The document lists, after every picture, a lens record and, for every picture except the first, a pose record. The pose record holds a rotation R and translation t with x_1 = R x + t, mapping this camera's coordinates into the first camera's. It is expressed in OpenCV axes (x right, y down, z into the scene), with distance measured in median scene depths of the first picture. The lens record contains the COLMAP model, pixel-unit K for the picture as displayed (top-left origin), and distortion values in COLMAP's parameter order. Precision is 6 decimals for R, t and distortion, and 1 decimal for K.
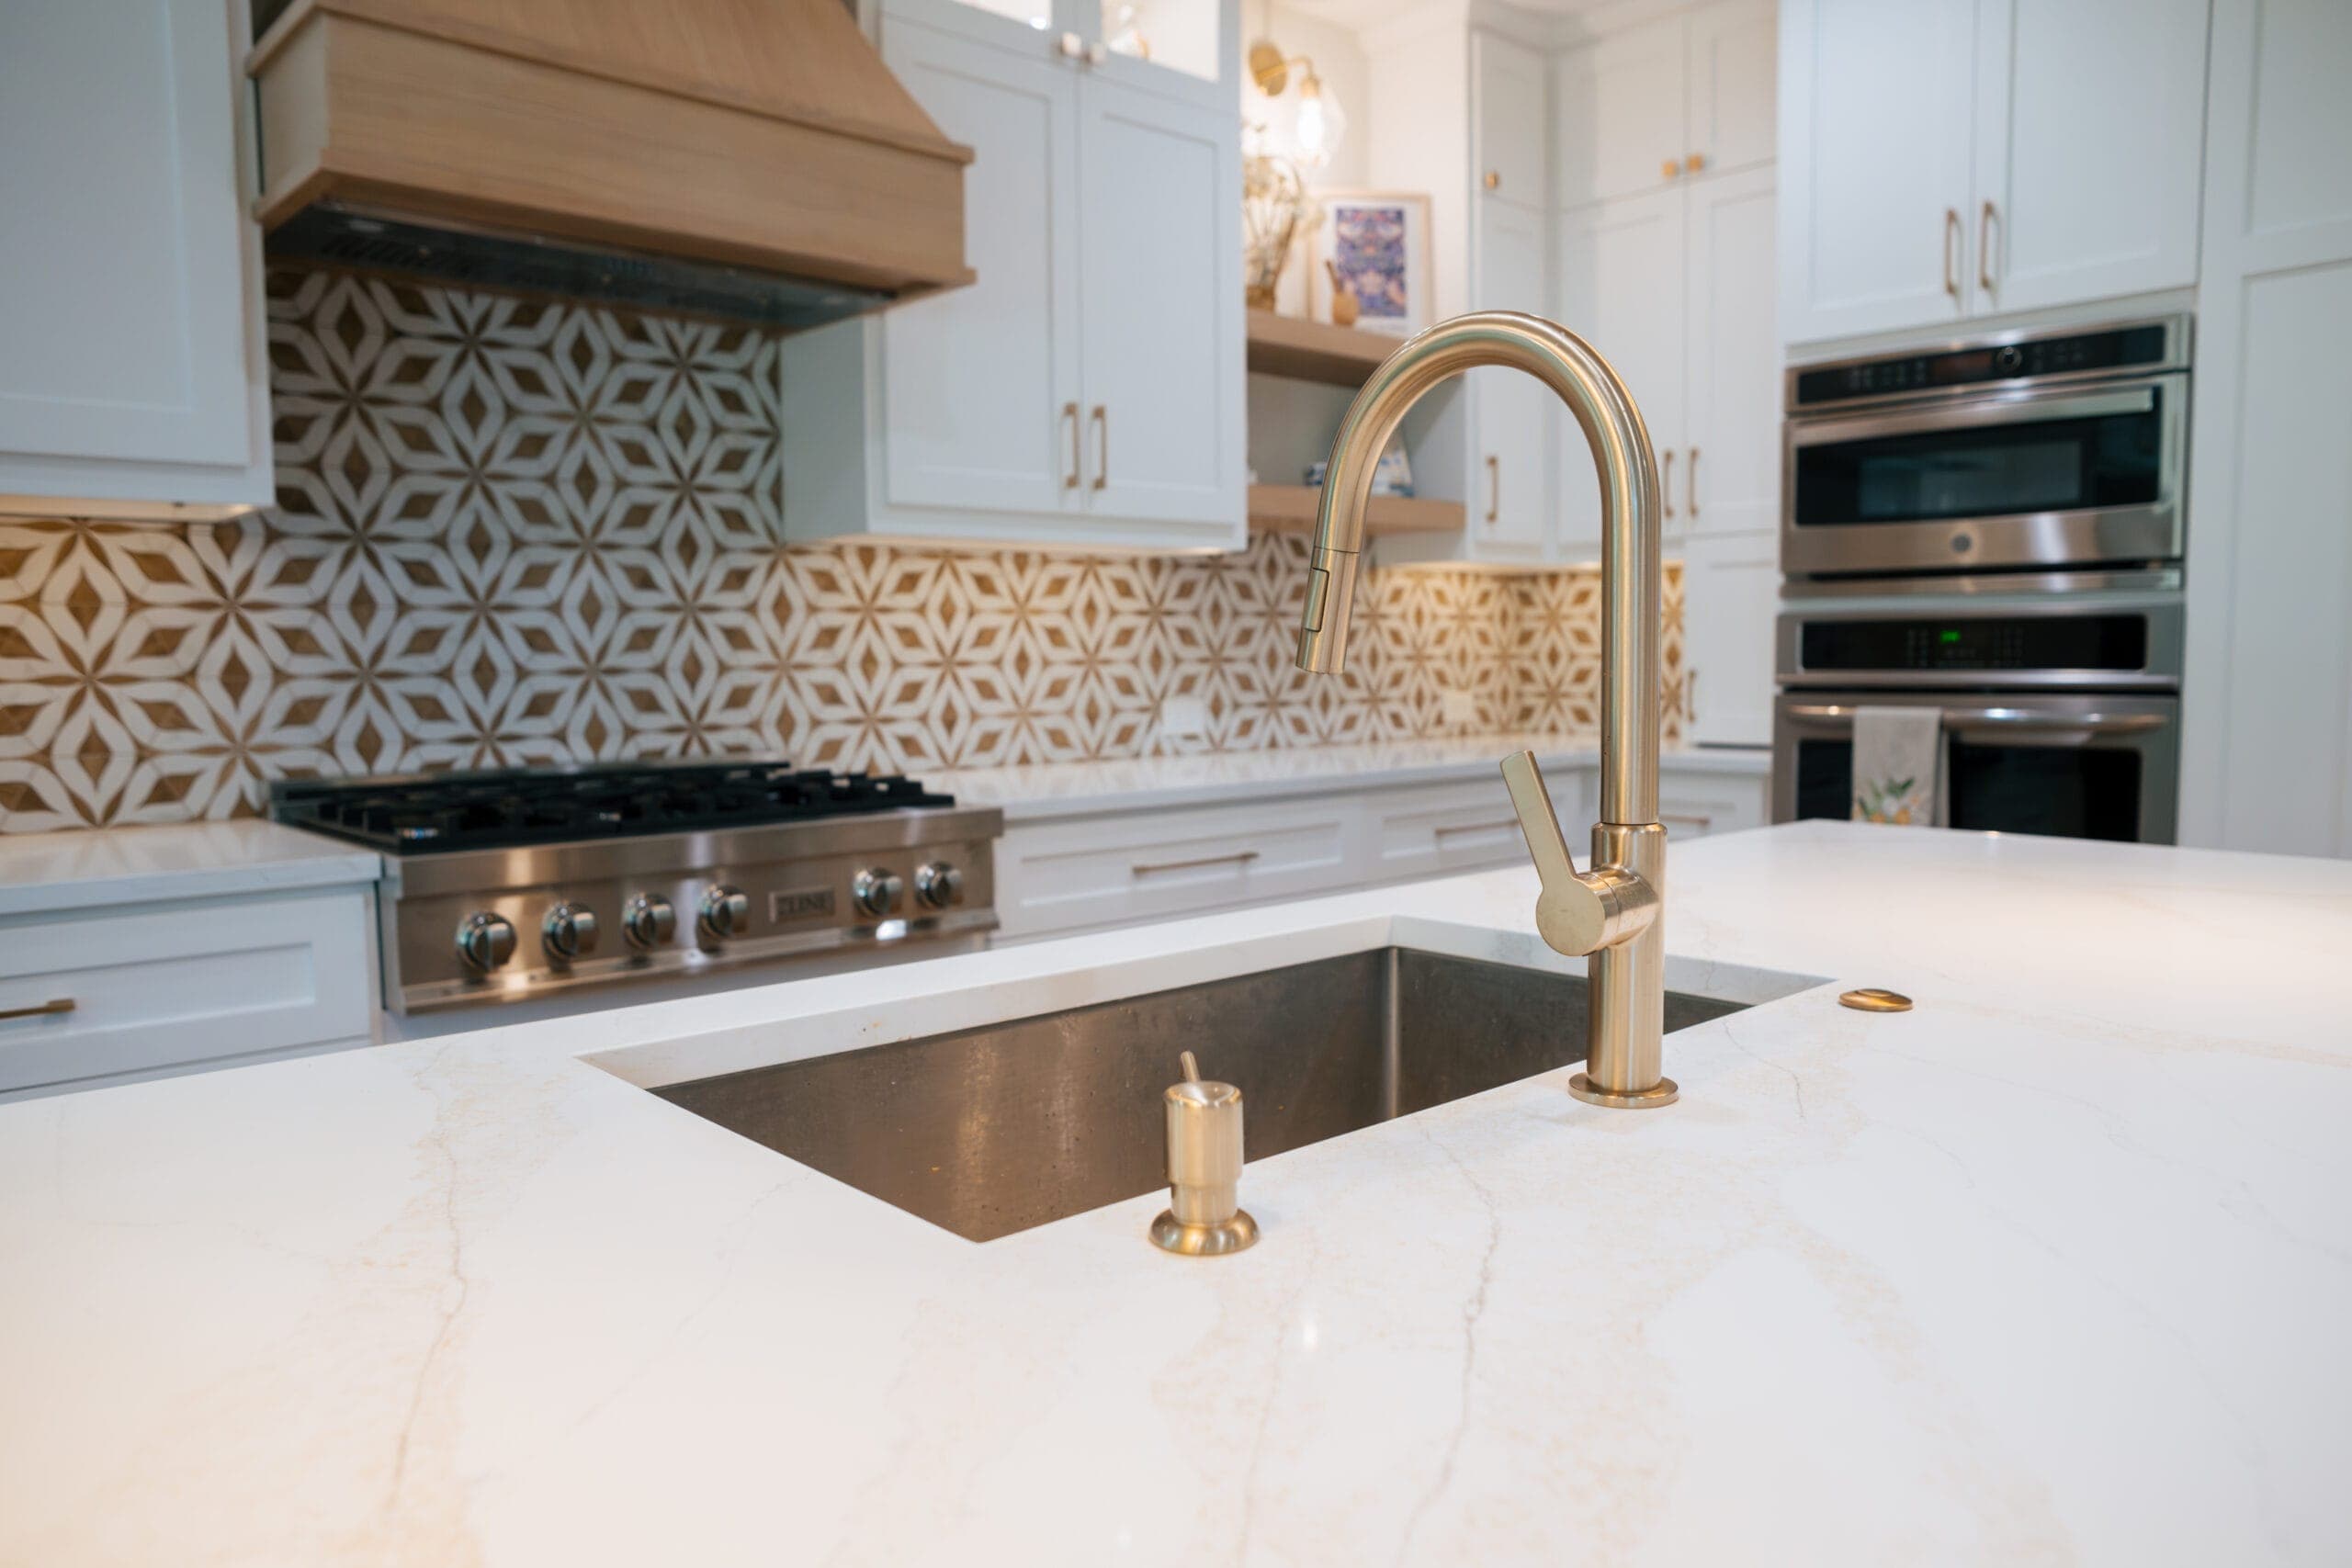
lens RADIAL K [[1629.9, 0, 1179.6], [0, 1629.9, 799.5], [0, 0, 1]] dist [-0.071857, 0.063648]
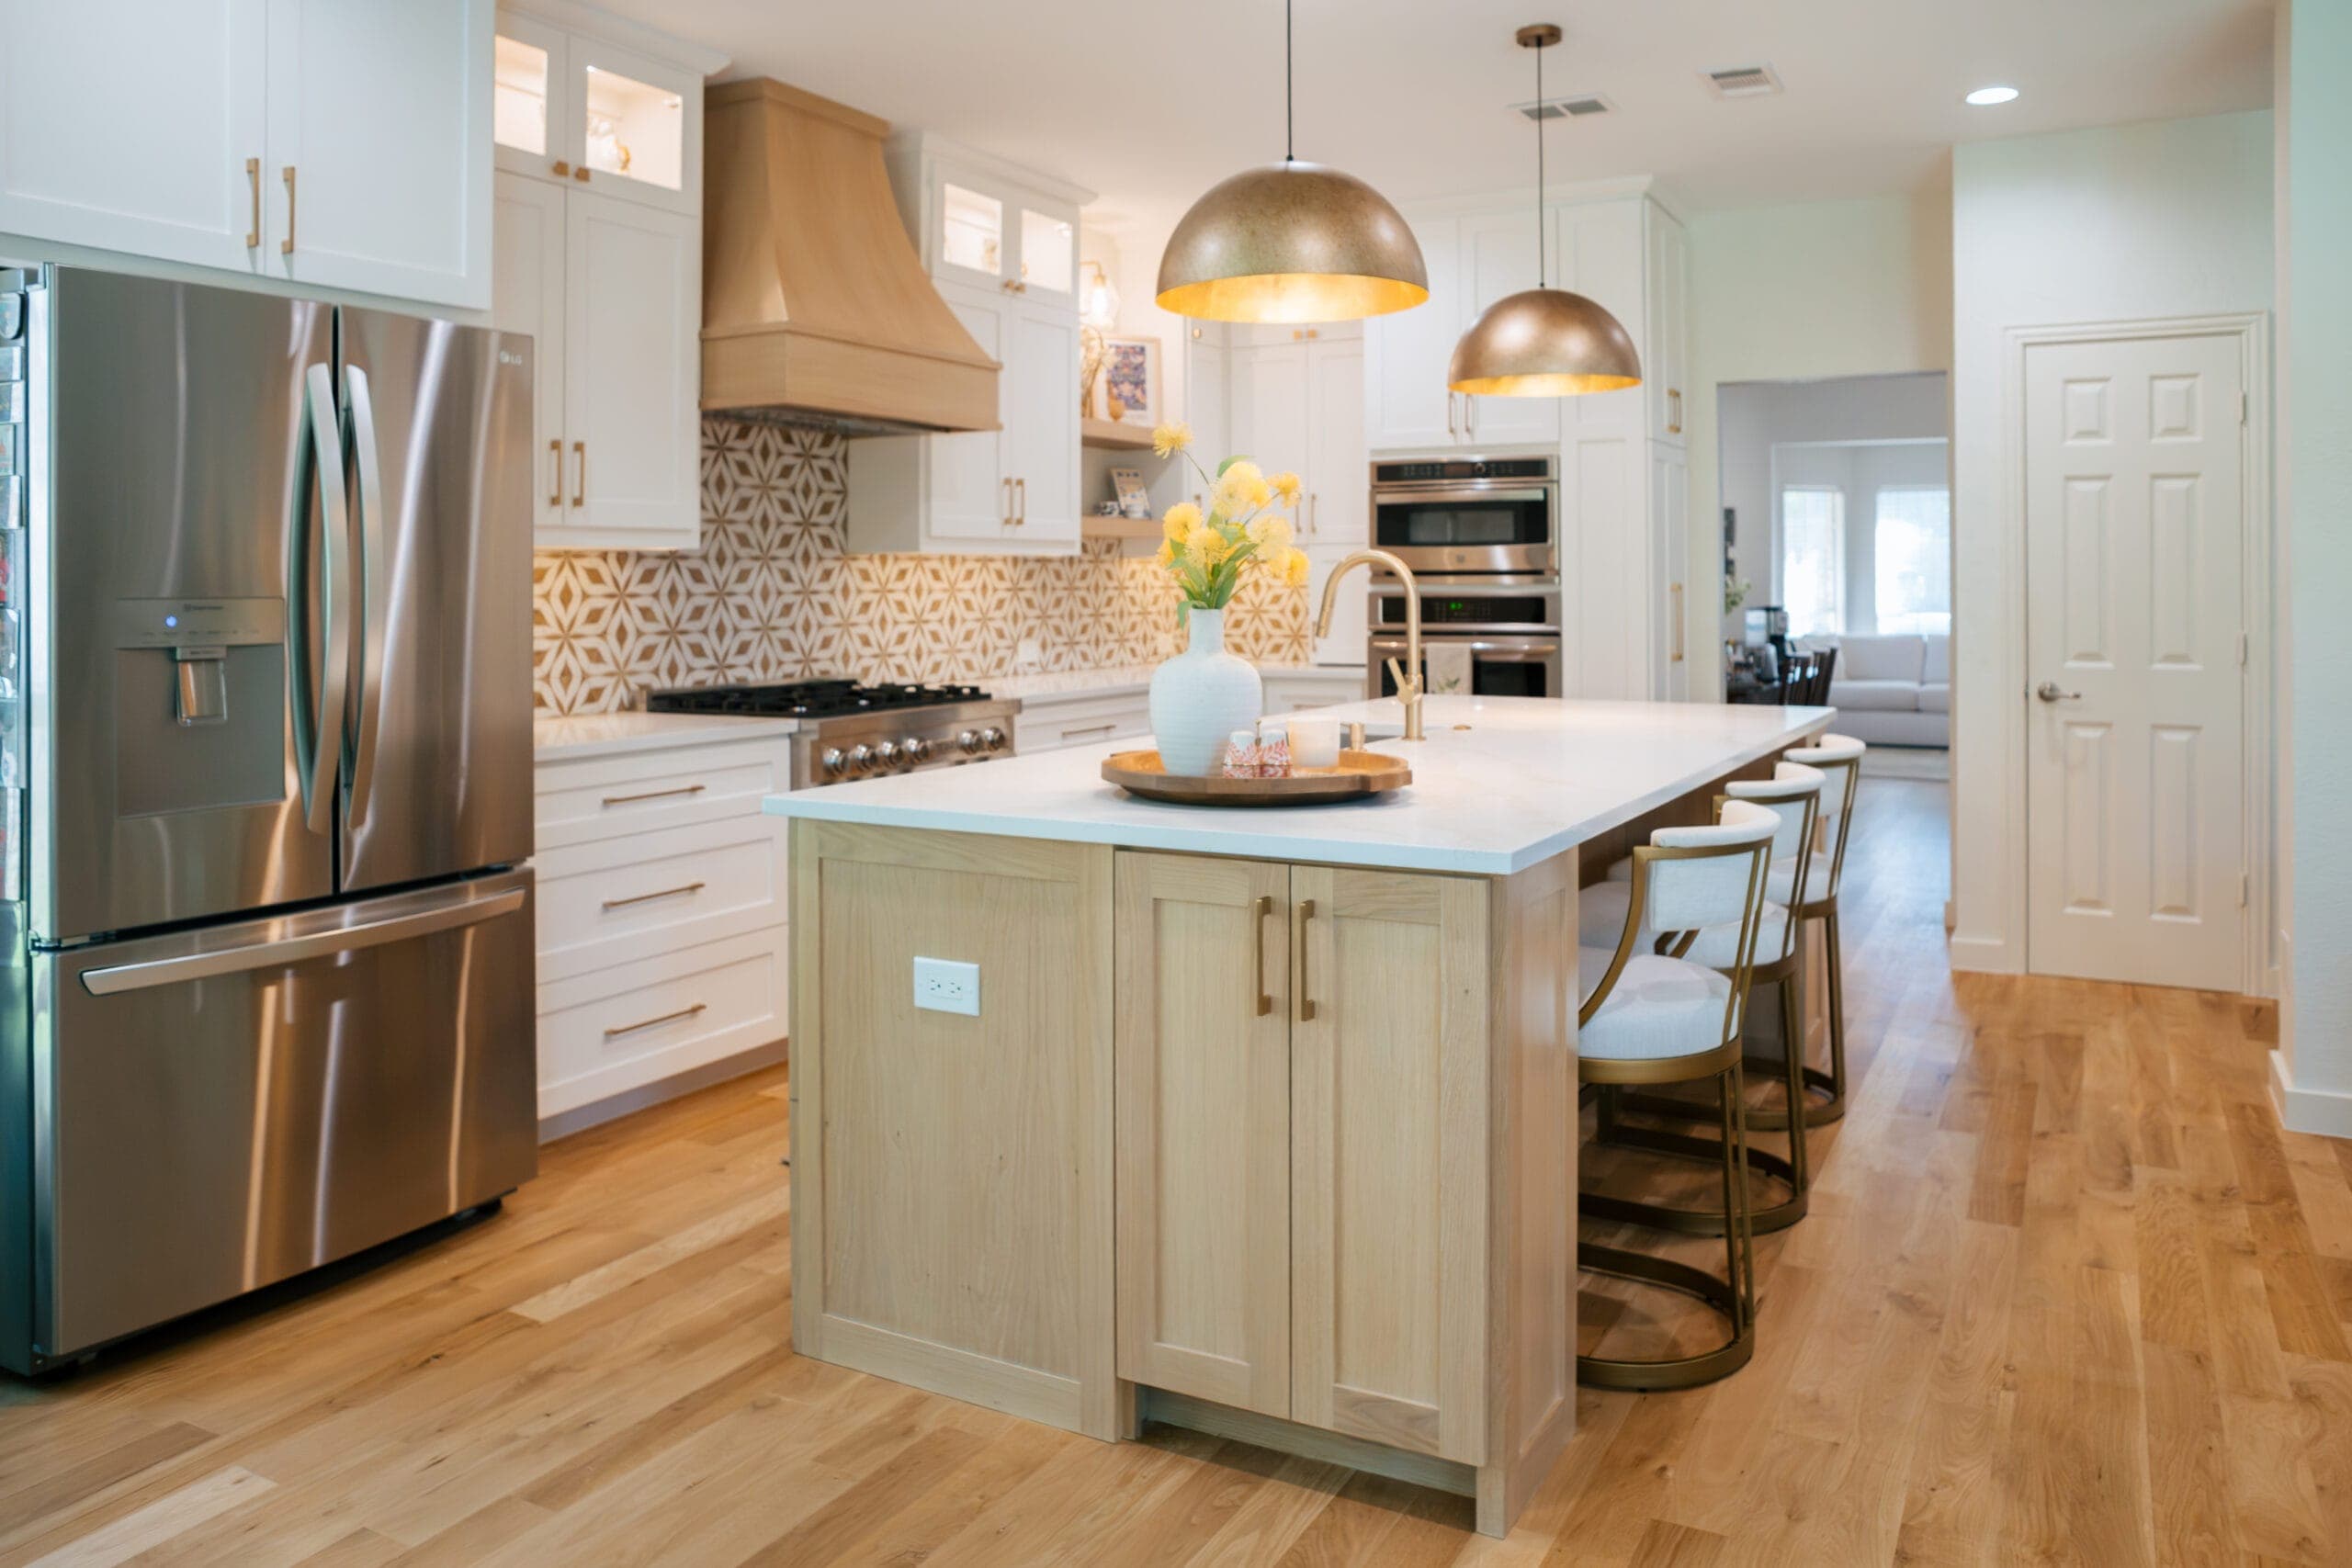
lens RADIAL K [[1696.2, 0, 1258.7], [0, 1696.2, 553.0], [0, 0, 1]] dist [-0.063087, 0.027433]
pose [[0.938140, 0.010826, 0.346086, -0.442172], [0.025882, 0.994522, -0.101268, 0.034556], [-0.345287, 0.103961, 0.932721, -0.813938]]
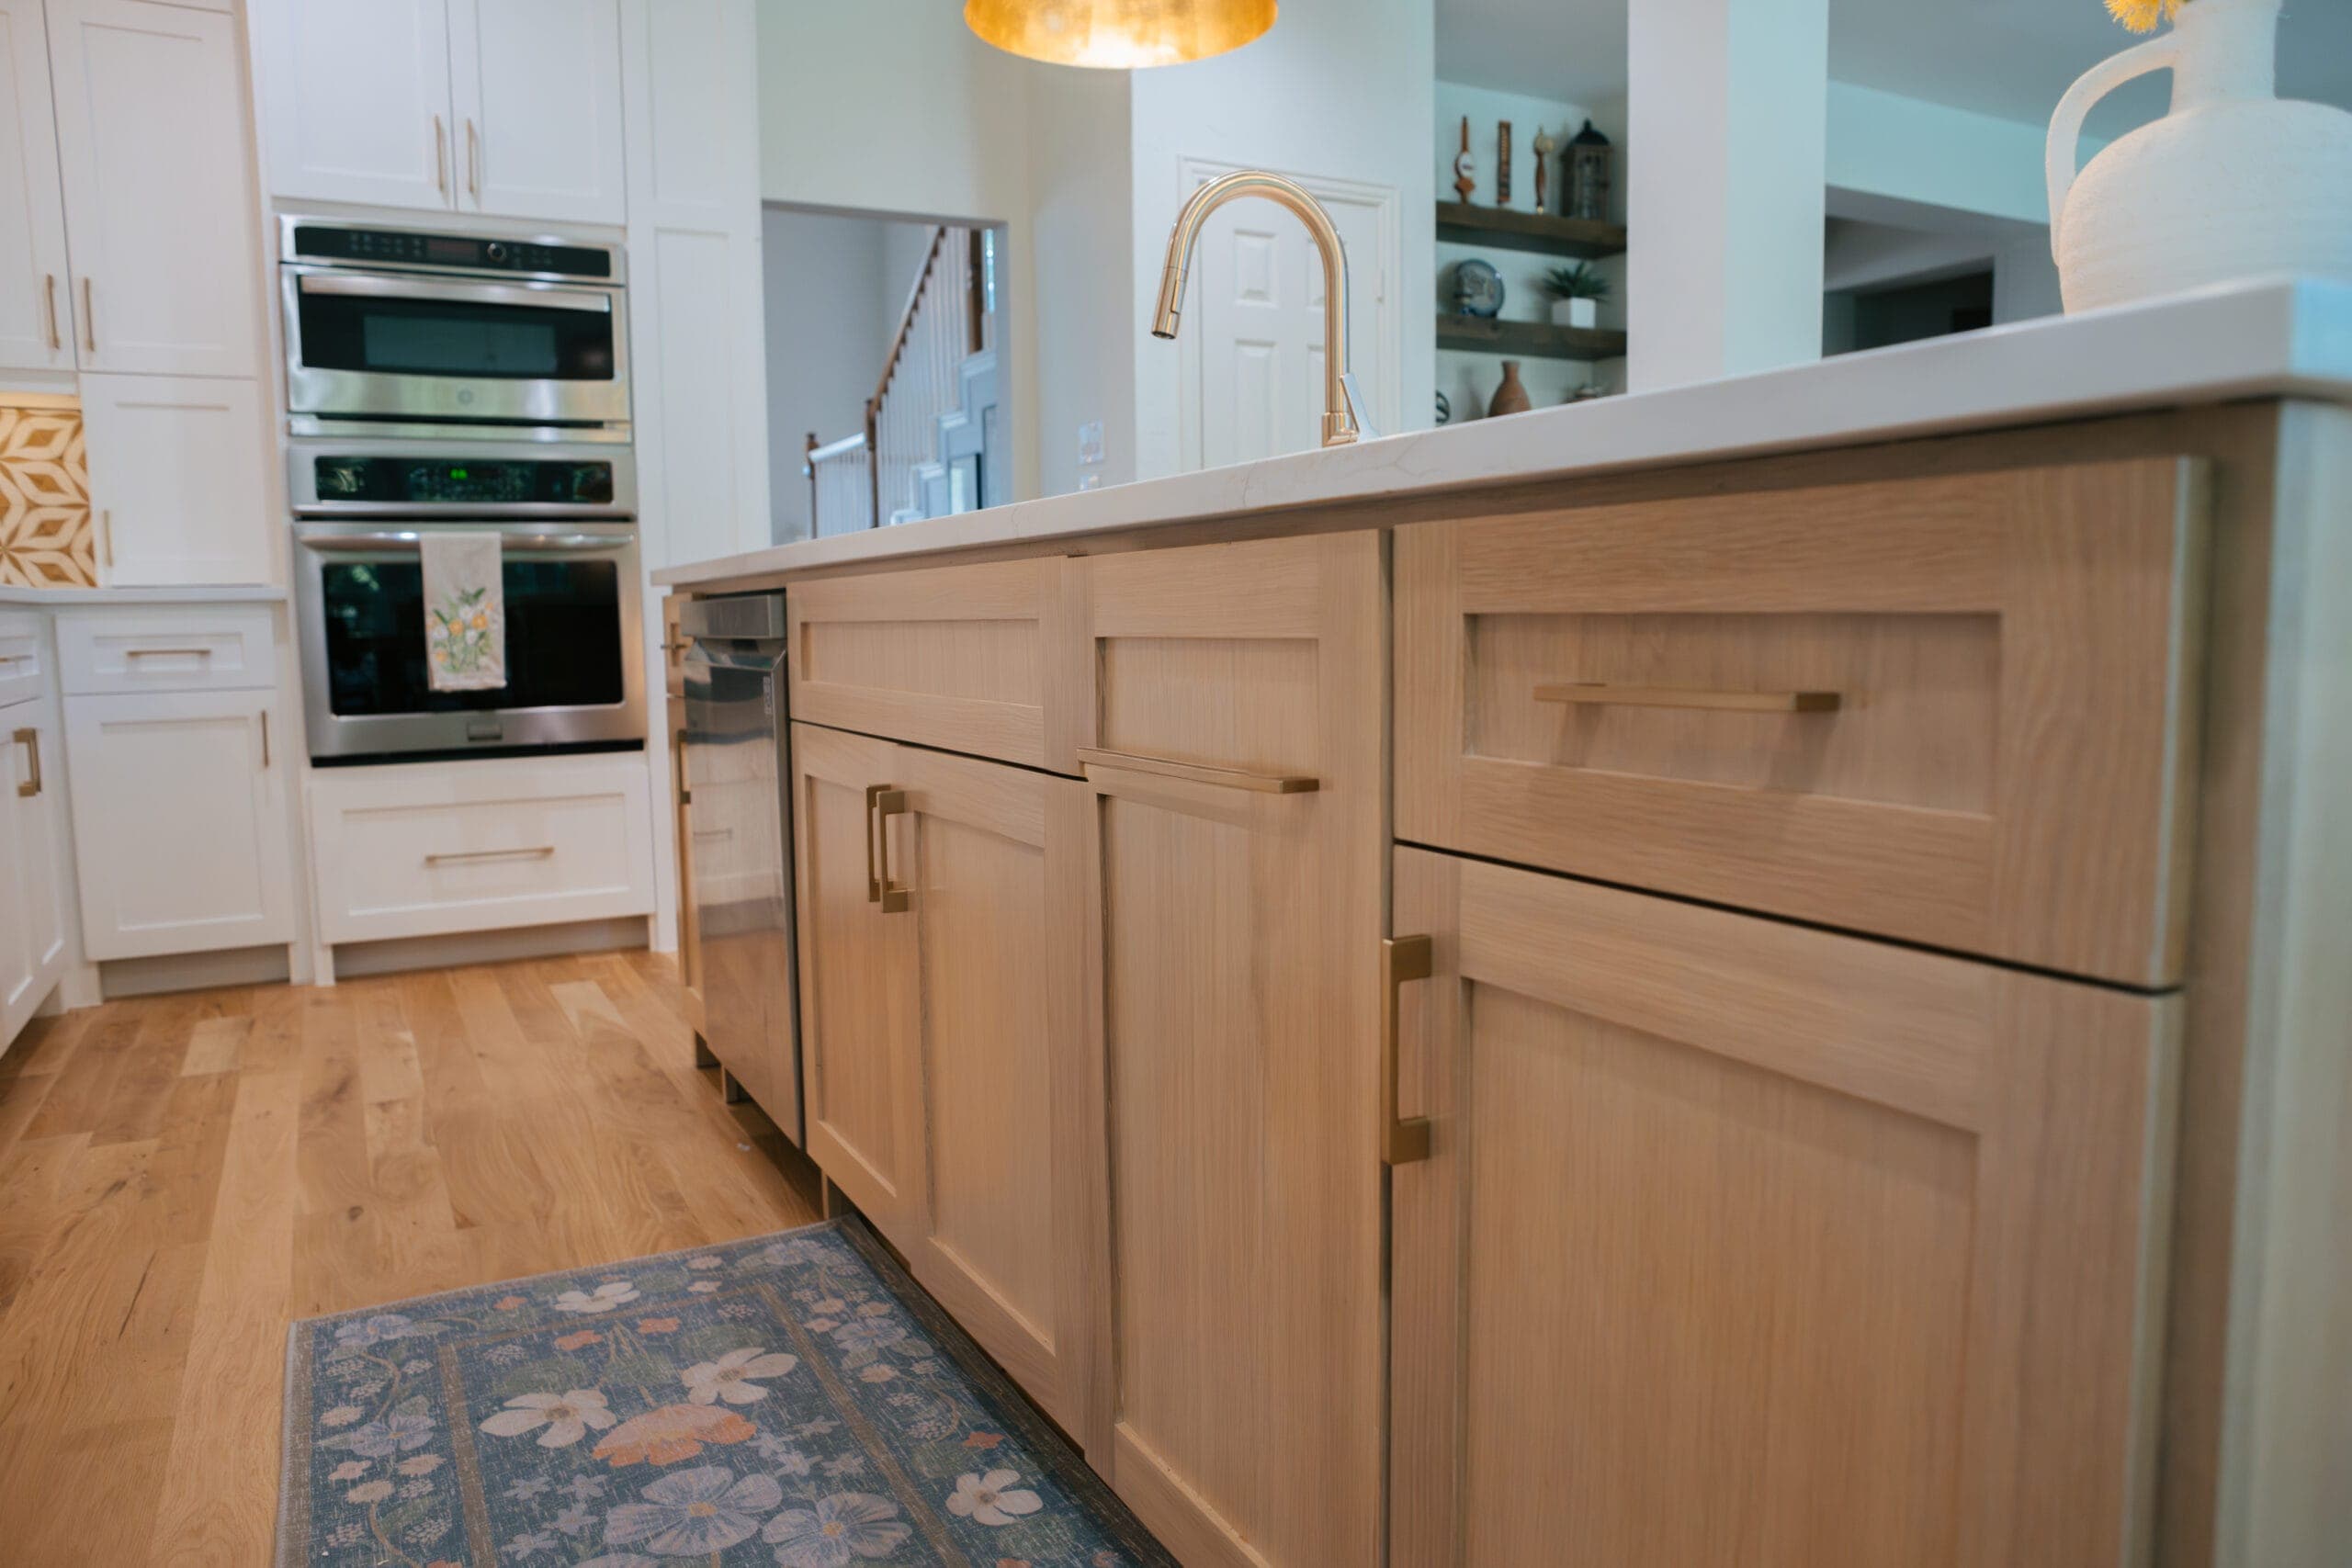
lens RADIAL K [[1629.9, 0, 1172.6], [0, 1629.9, 783.4], [0, 0, 1]] dist [-0.071857, 0.063648]
pose [[0.254740, -0.099390, 0.961889, -0.558009], [0.099445, 0.992123, 0.076177, 0.088592], [-0.961883, 0.076249, 0.262617, 0.179780]]
